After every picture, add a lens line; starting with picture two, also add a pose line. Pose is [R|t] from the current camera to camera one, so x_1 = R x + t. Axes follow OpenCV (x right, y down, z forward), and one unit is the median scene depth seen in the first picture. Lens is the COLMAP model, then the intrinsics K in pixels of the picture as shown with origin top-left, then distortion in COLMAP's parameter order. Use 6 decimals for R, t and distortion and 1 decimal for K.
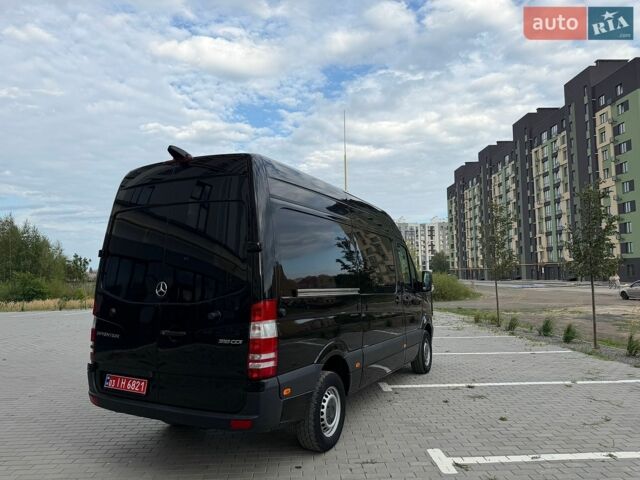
lens RADIAL K [[460.2, 0, 320.0], [0, 460.2, 240.0], [0, 0, 1]] dist [0.004060, -0.004322]
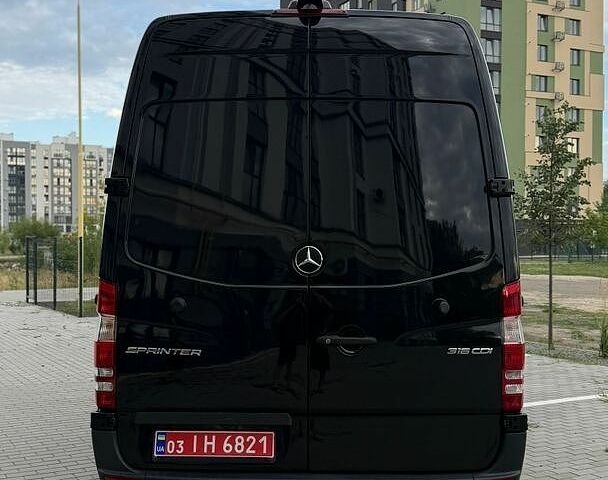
lens RADIAL K [[825.9, 0, 304.0], [0, 825.9, 240.0], [0, 0, 1]] dist [0.104266, -0.037667]
pose [[0.893723, 0.018077, 0.448255, -0.051307], [-0.052322, 0.996569, 0.064128, 0.001575], [-0.445557, -0.080767, 0.891603, 0.010558]]
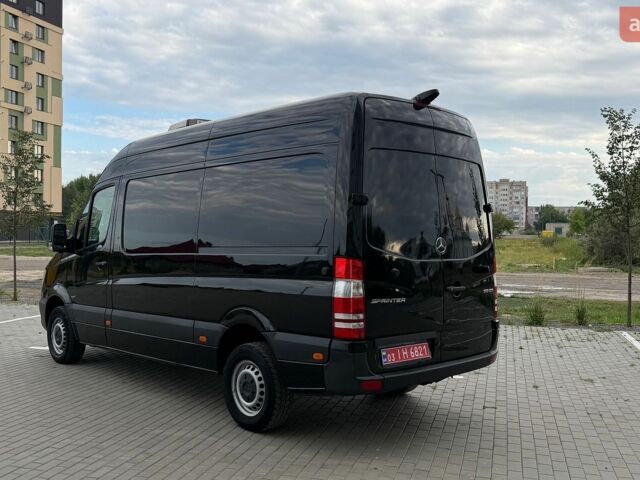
lens RADIAL K [[655.9, 0, 325.8], [0, 655.9, 247.3], [0, 0, 1]] dist [0.134454, -0.316046]
pose [[0.314075, 0.000941, 0.949398, -0.112745], [-0.094628, 0.995051, 0.030318, 0.006158], [-0.944671, -0.099361, 0.312610, 0.053005]]
